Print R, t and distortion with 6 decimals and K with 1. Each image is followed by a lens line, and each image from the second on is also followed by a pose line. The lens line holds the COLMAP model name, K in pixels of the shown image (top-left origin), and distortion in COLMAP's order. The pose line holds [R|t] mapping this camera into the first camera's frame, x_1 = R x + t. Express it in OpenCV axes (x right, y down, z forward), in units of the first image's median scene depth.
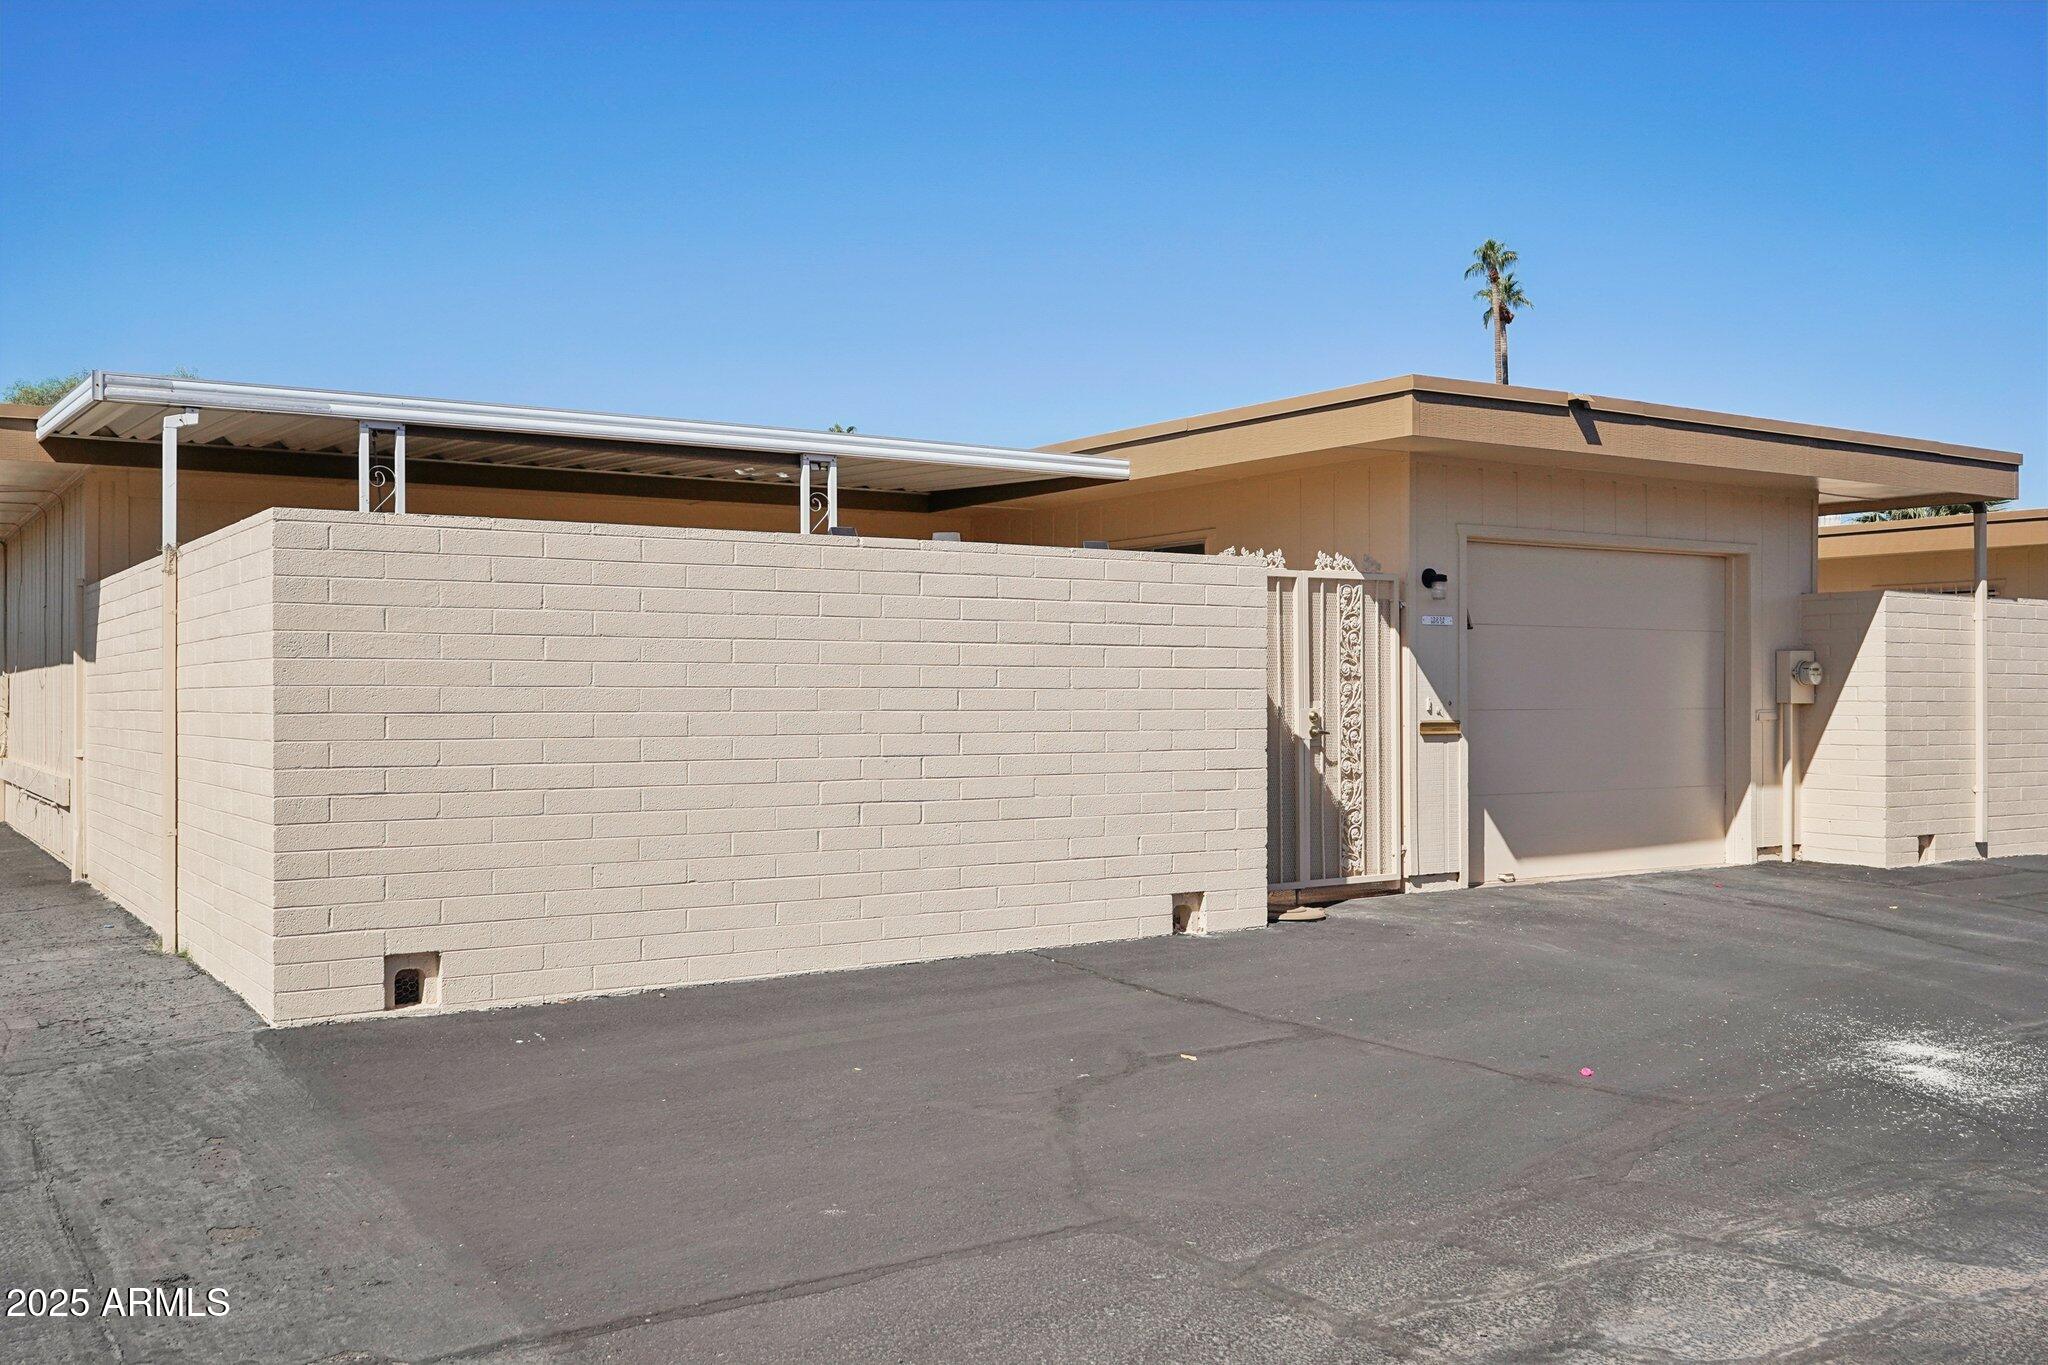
lens RADIAL K [[1859.6, 0, 1026.1], [0, 1859.6, 726.5], [0, 0, 1]] dist [0.054769, 0.003194]
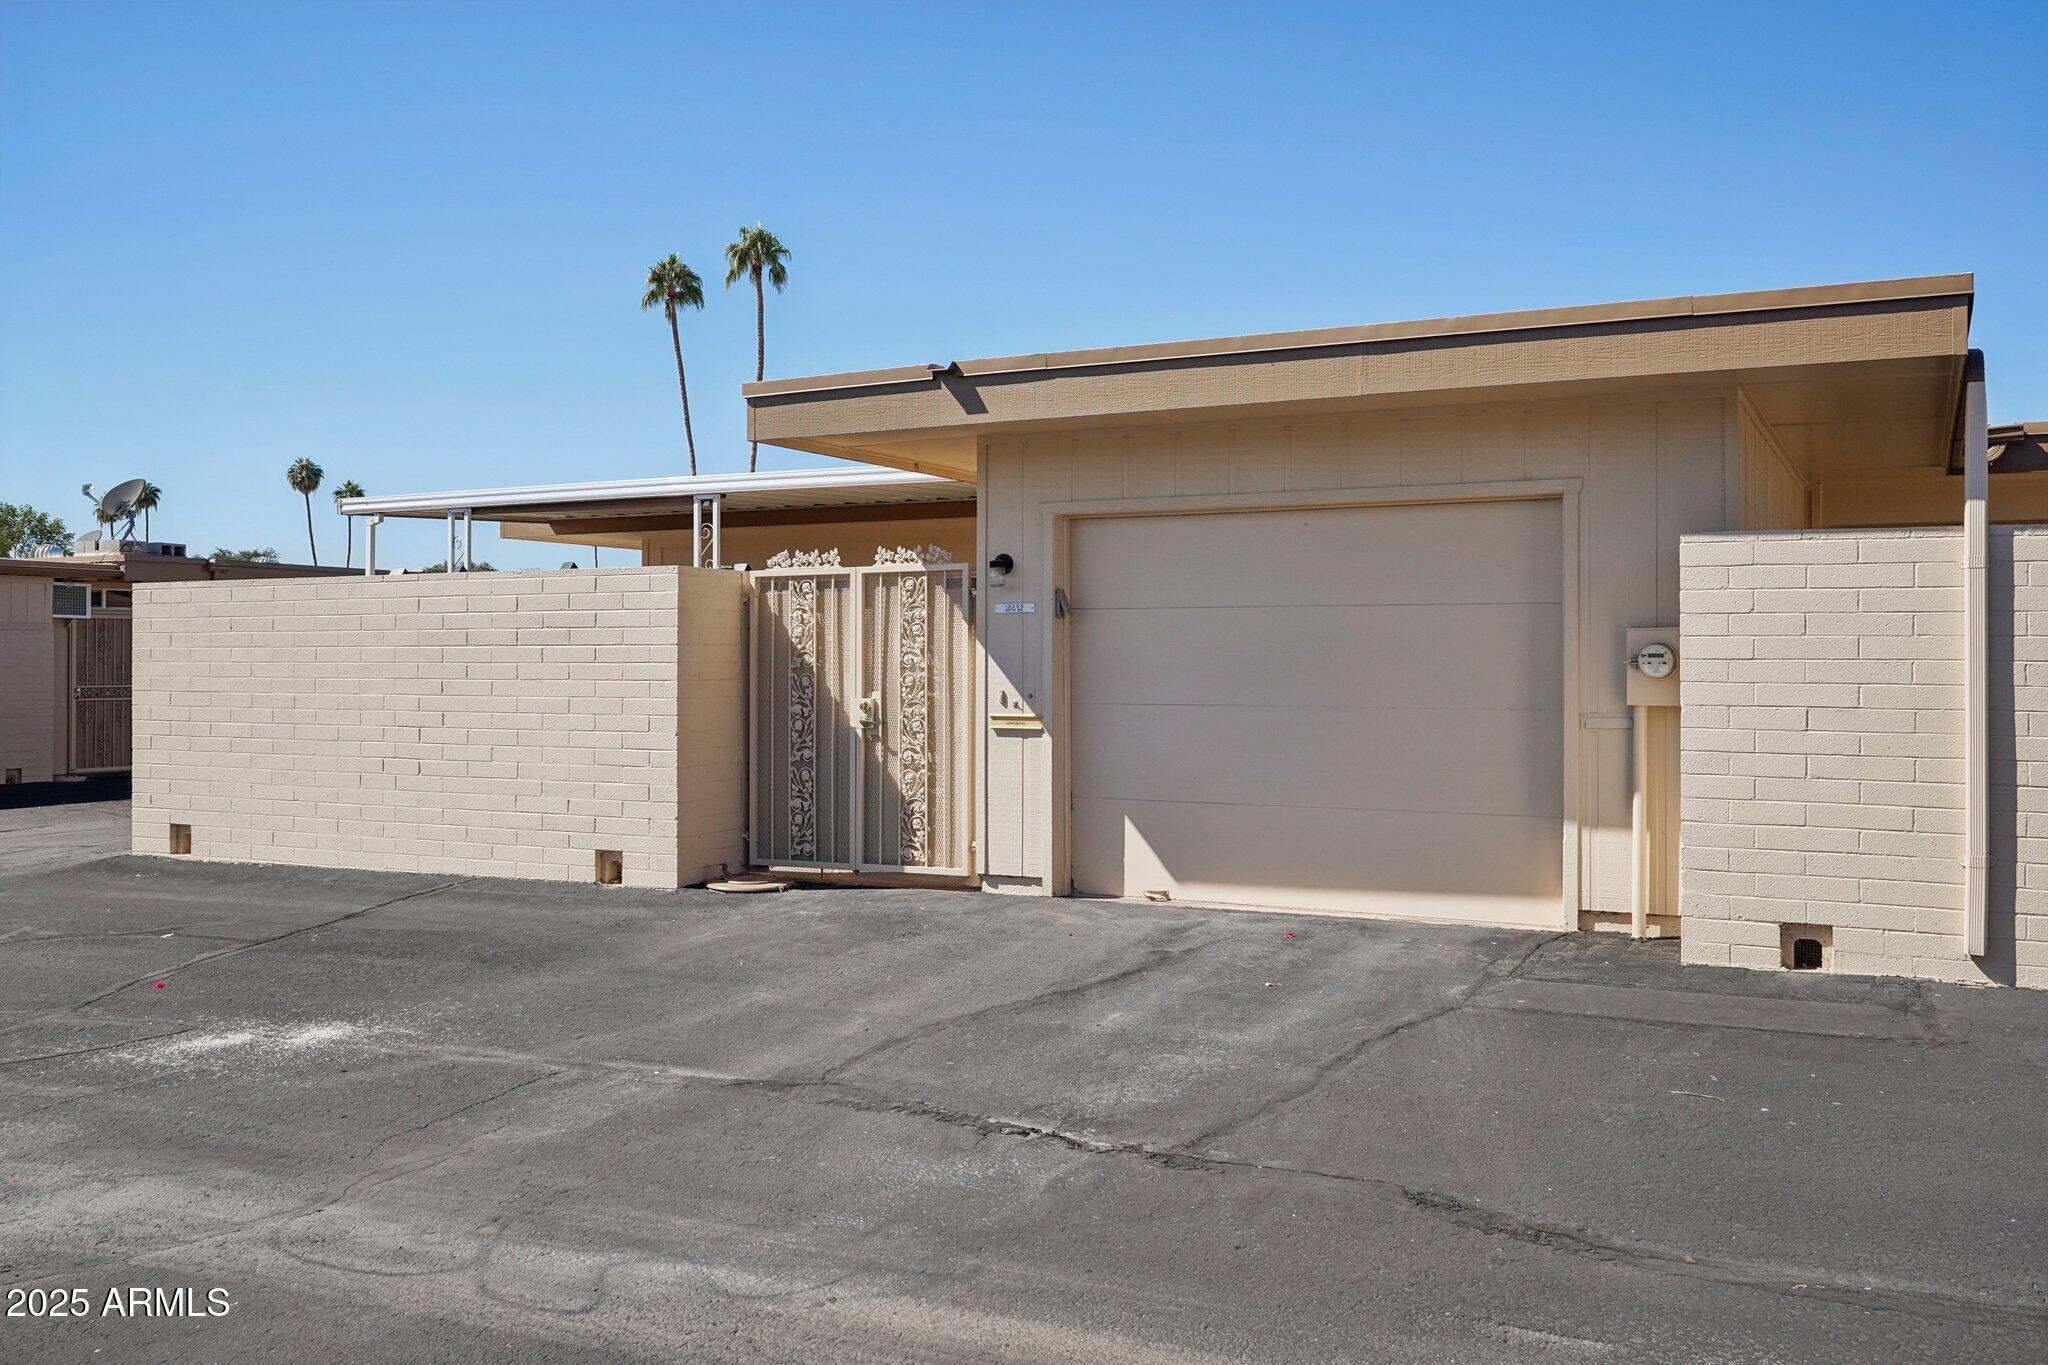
lens RADIAL K [[1682.0, 0, 1024.0], [0, 1682.0, 682.5], [0, 0, 1]] dist [0.007215, 0.000029]
pose [[0.496008, 0.009861, -0.868262, 0.994007], [-0.016505, 0.999862, 0.001927, -0.021639], [0.868161, 0.013376, 0.496103, 0.599326]]
